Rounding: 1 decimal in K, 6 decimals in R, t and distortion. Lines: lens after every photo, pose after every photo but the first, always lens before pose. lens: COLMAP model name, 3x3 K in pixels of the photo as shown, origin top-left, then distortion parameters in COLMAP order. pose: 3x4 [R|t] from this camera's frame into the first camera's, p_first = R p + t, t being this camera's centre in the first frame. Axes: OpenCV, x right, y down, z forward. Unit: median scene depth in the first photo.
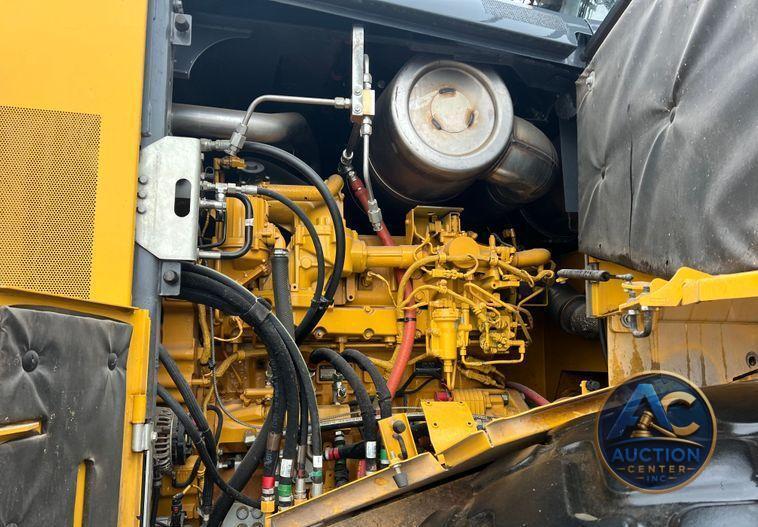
lens RADIAL K [[575.1, 0, 378.5], [0, 575.1, 276.5], [0, 0, 1]] dist [0.082473, -0.004747]
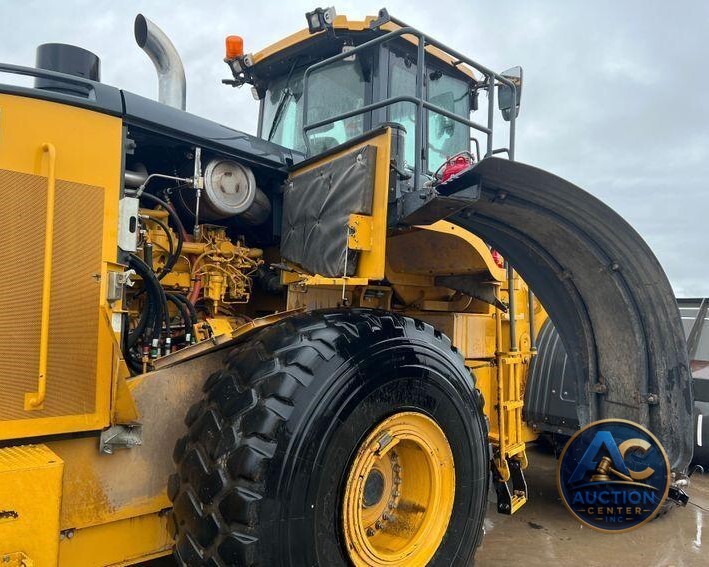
lens RADIAL K [[581.6, 0, 354.5], [0, 581.6, 283.5], [0, 0, 1]] dist [0.000633, 0.000182]
pose [[0.851759, 0.058852, 0.520619, -0.551892], [-0.104867, 0.992714, 0.059350, -0.093828], [-0.513332, -0.105148, 0.851724, -1.046574]]
